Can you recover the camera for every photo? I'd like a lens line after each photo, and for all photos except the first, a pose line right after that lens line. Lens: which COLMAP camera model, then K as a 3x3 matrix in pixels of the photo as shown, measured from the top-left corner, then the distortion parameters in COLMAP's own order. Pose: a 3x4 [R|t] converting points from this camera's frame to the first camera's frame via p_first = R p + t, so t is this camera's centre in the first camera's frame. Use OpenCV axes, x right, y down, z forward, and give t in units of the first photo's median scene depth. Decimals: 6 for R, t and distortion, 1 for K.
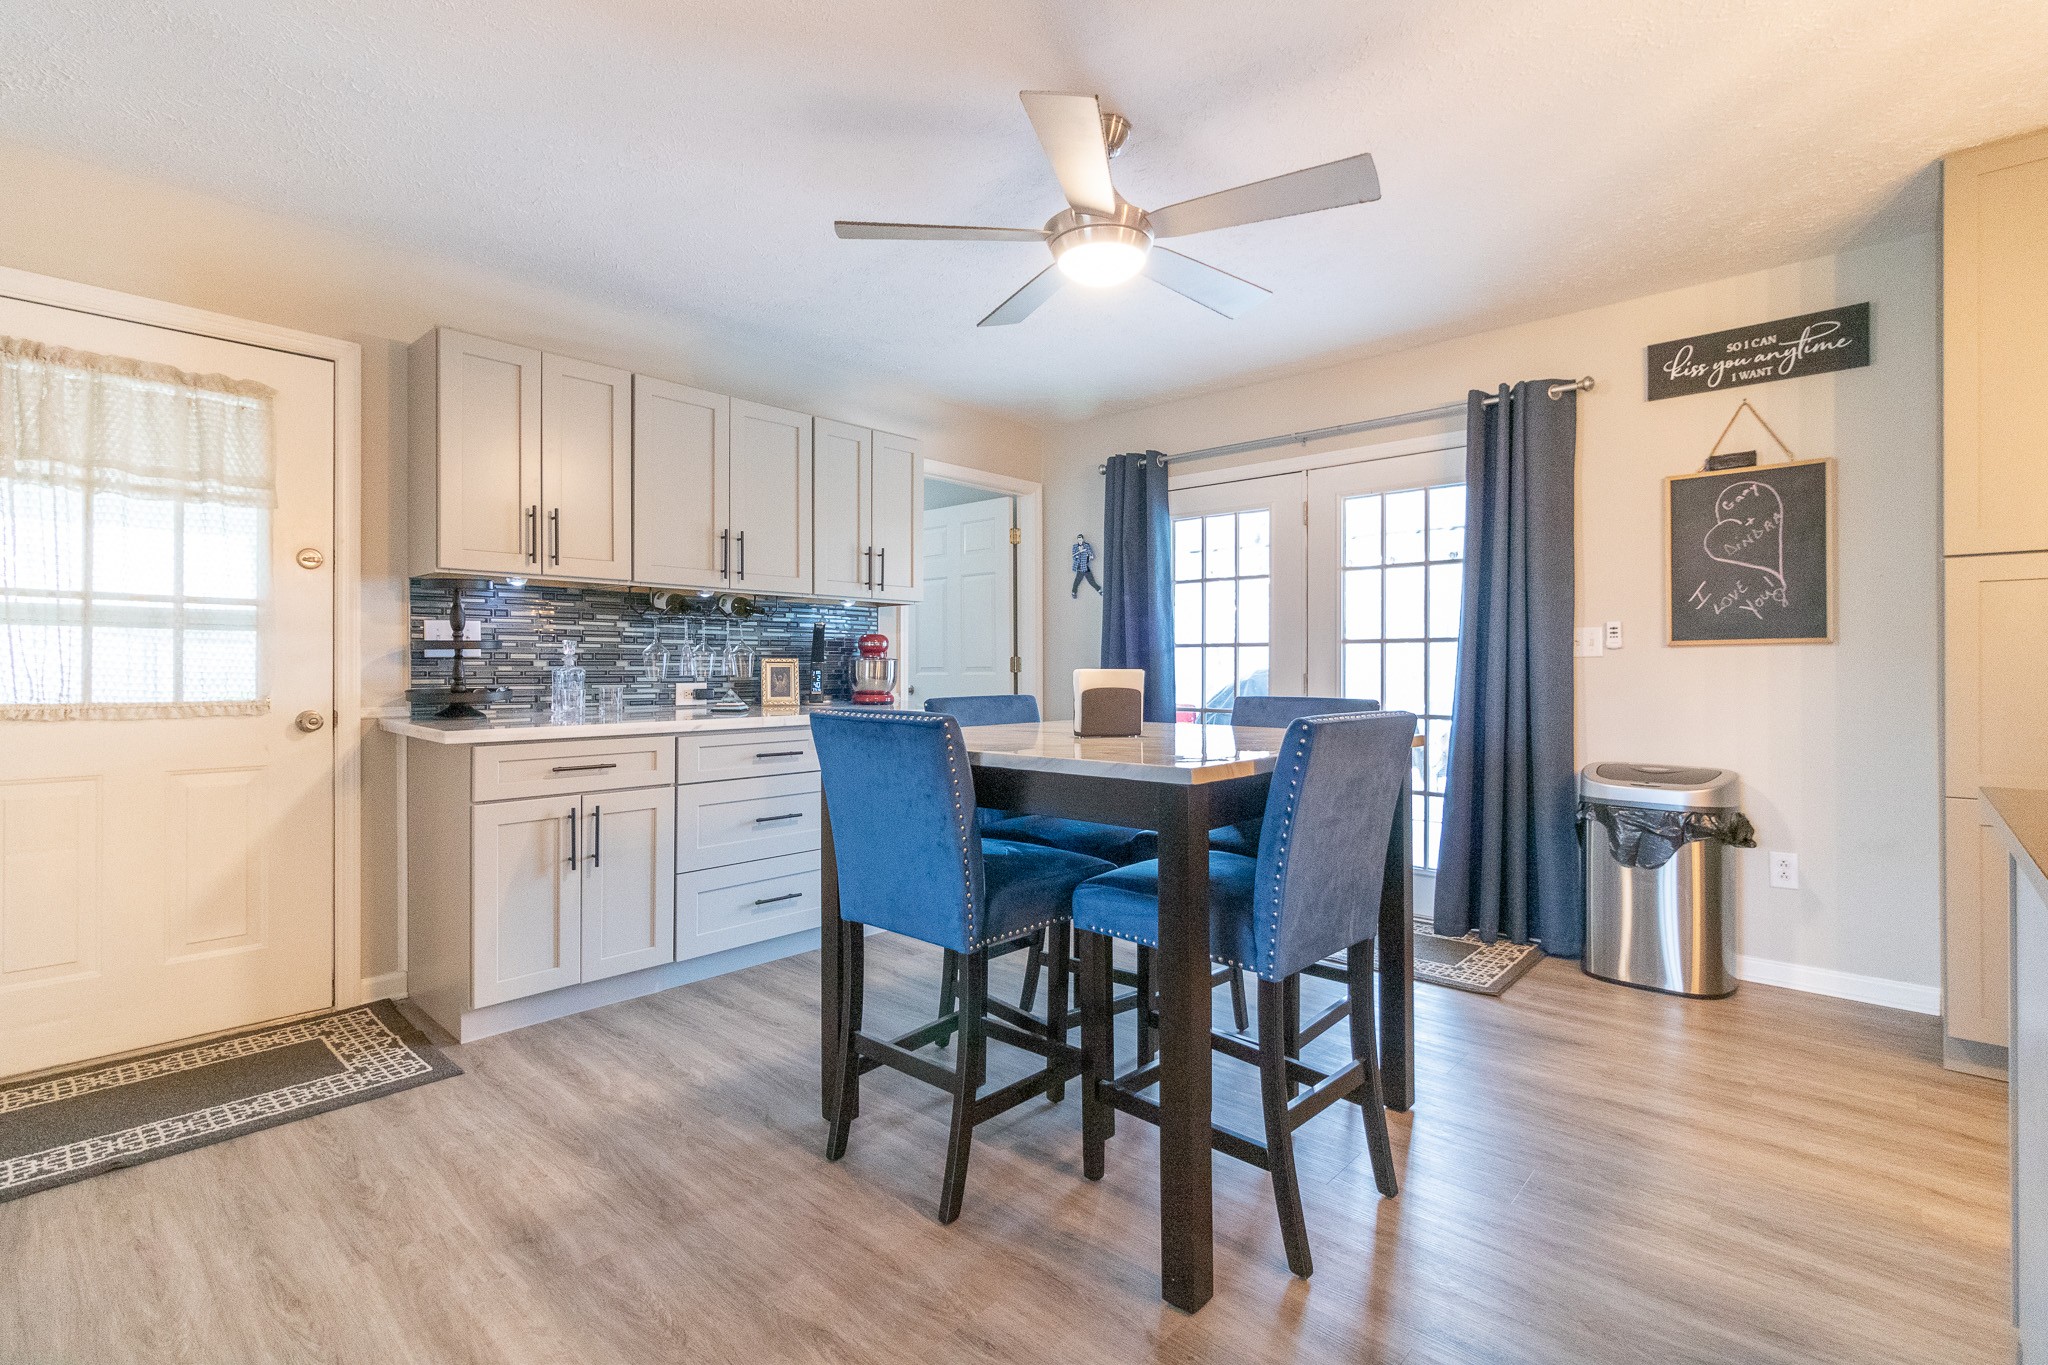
lens RADIAL K [[934.7, 0, 1017.4], [0, 934.7, 669.0], [0, 0, 1]] dist [-0.003307, 0.001869]
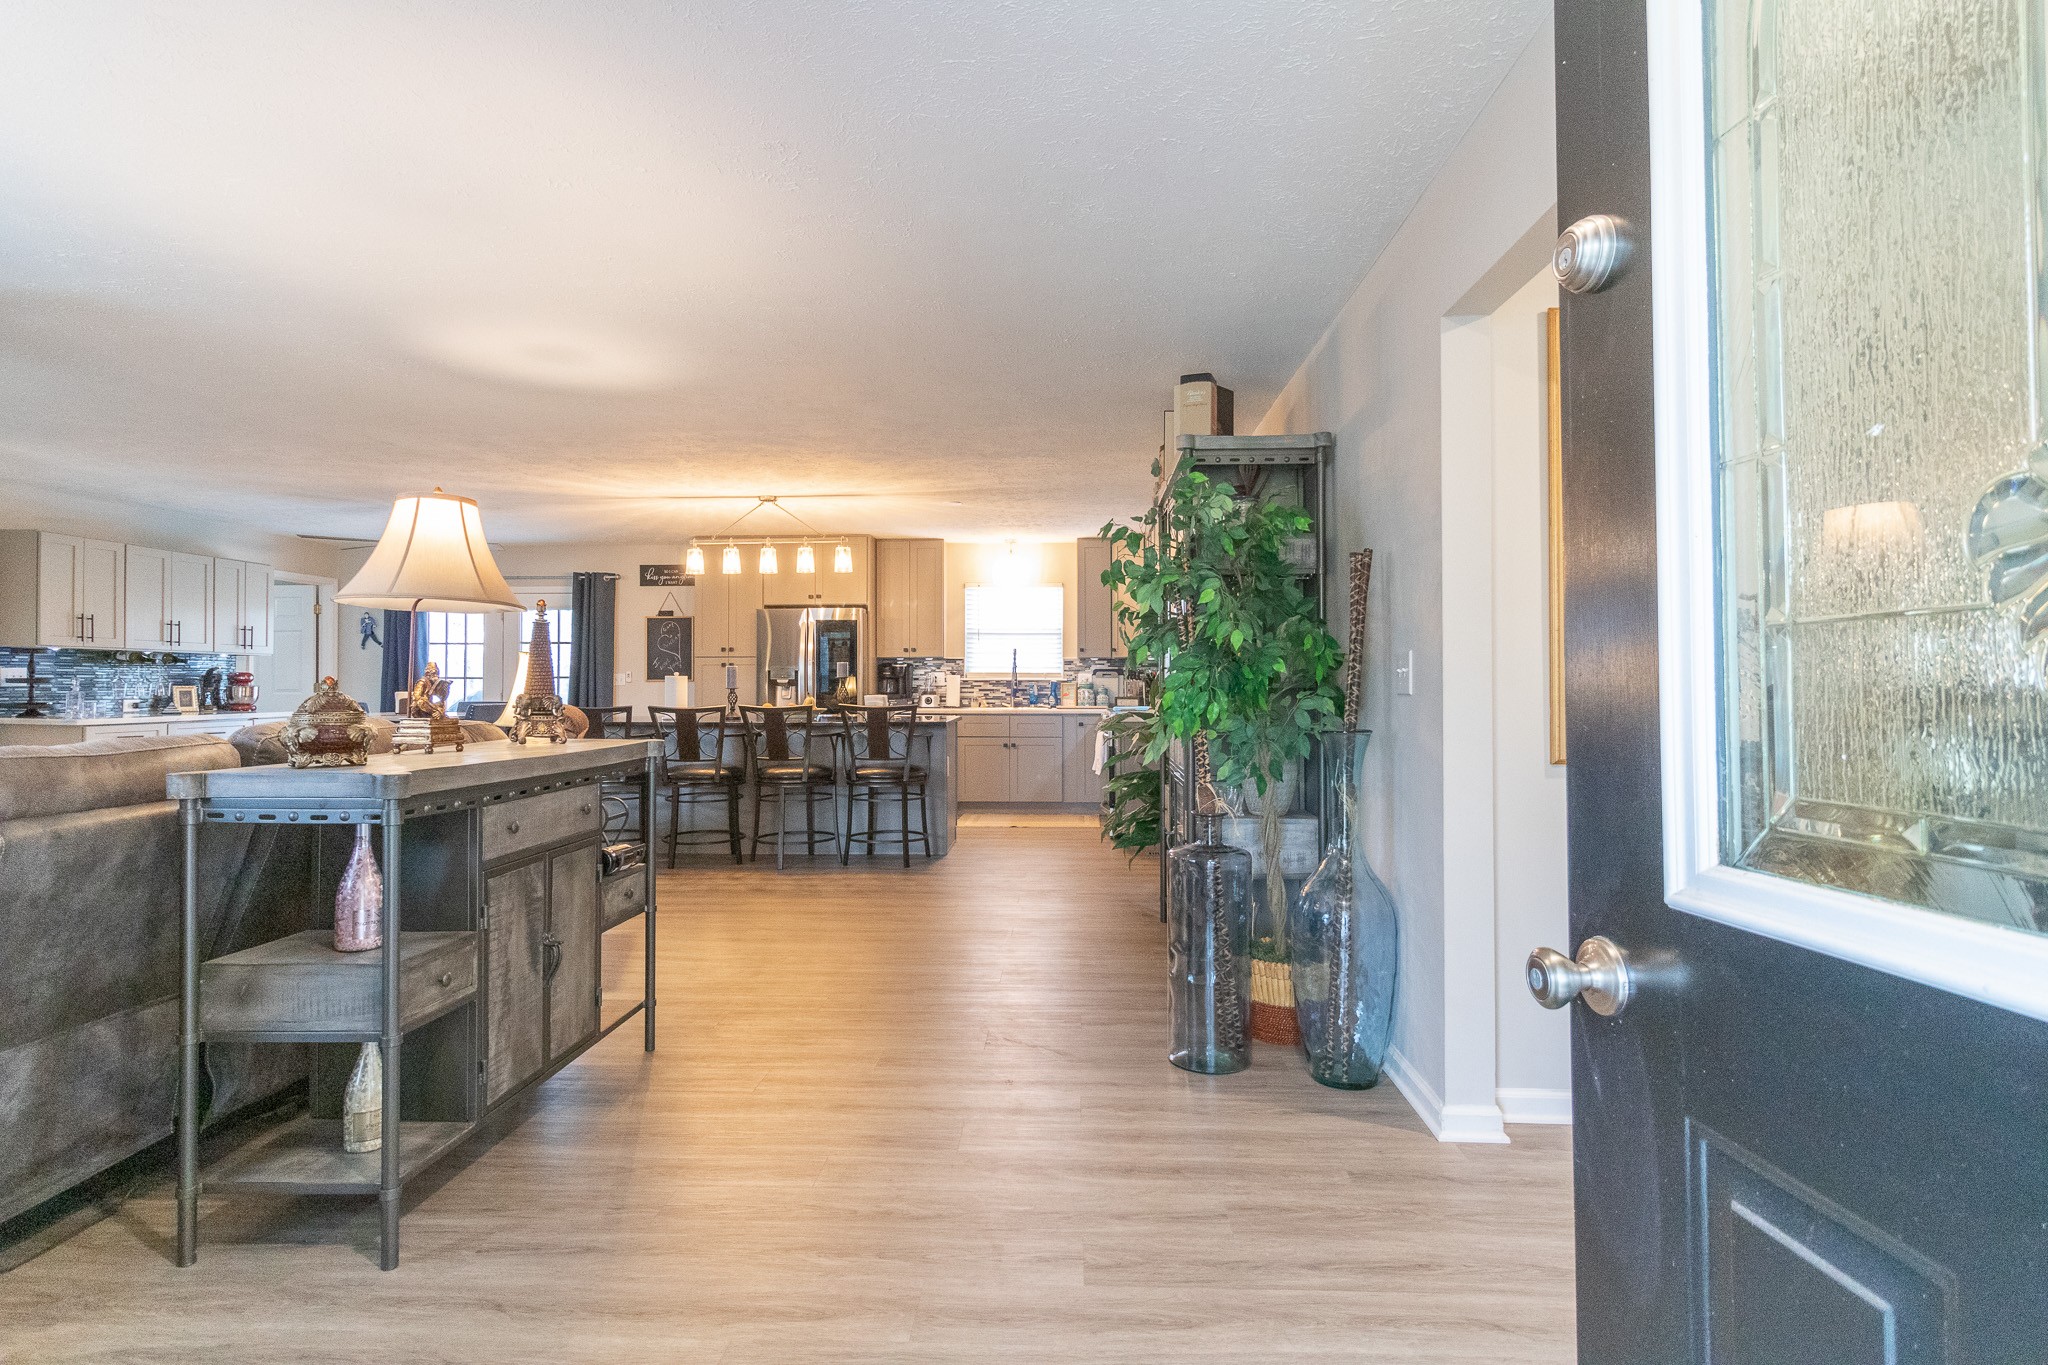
lens RADIAL K [[1041.9, 0, 1026.6], [0, 1041.9, 677.6], [0, 0, 1]] dist [-0.005950, -0.001167]
pose [[0.768935, 0.004826, 0.639309, -0.322144], [0.001008, 0.999961, -0.008760, -0.009148], [-0.639326, 0.007380, 0.768900, -1.803104]]
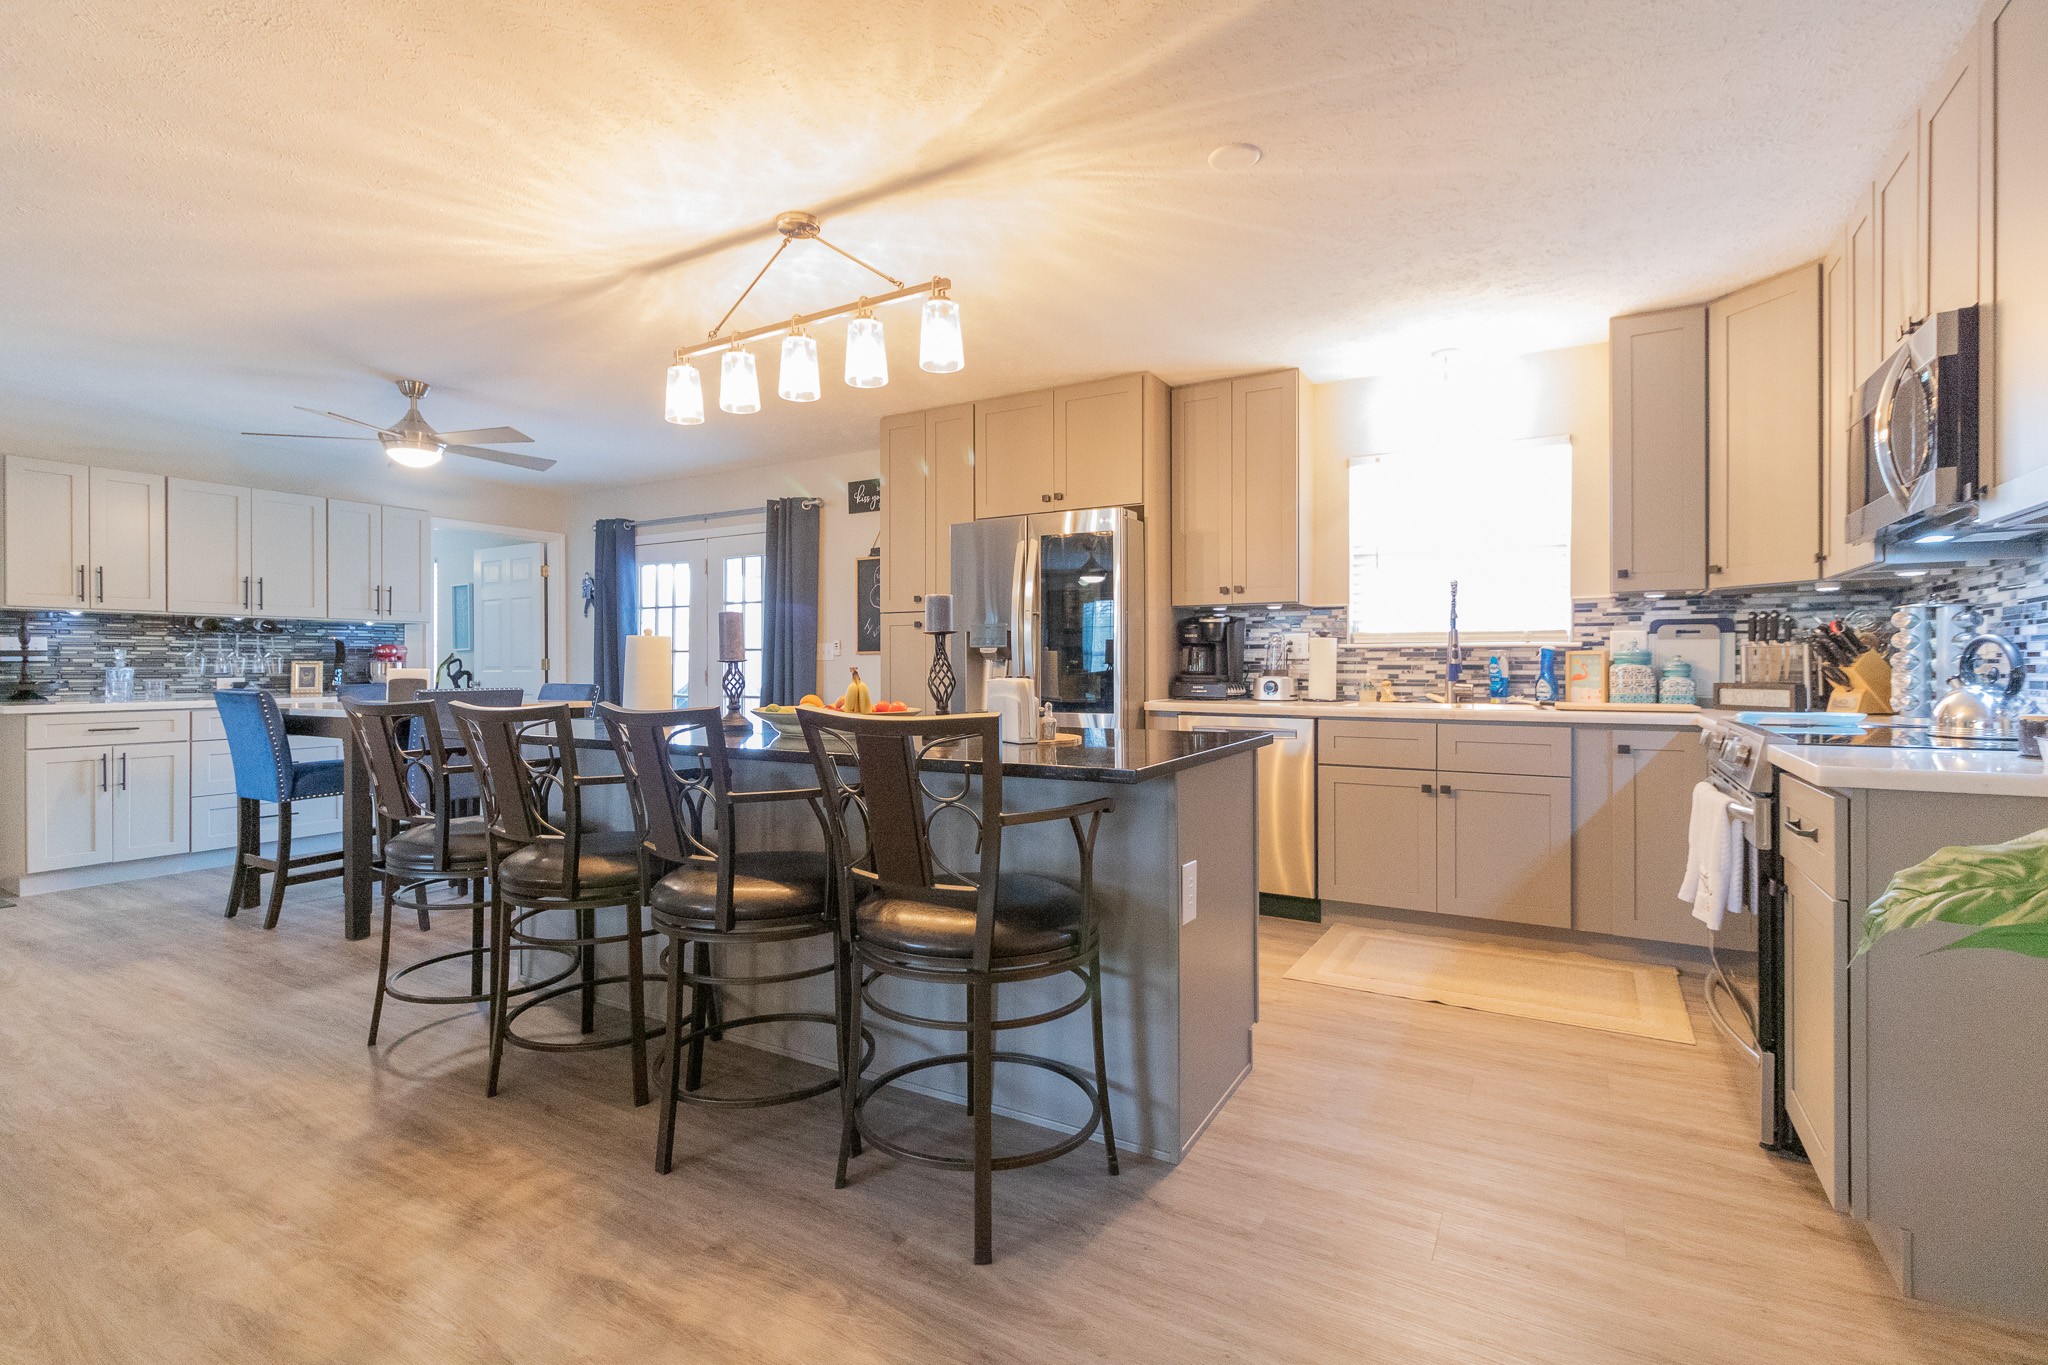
lens RADIAL K [[934.7, 0, 1018.4], [0, 934.7, 671.0], [0, 0, 1]] dist [-0.003307, 0.001869]
pose [[0.978434, -0.002050, 0.206551, 0.600445], [0.001079, 0.999988, 0.004817, -0.001852], [-0.206558, -0.004490, 0.978424, -0.741507]]
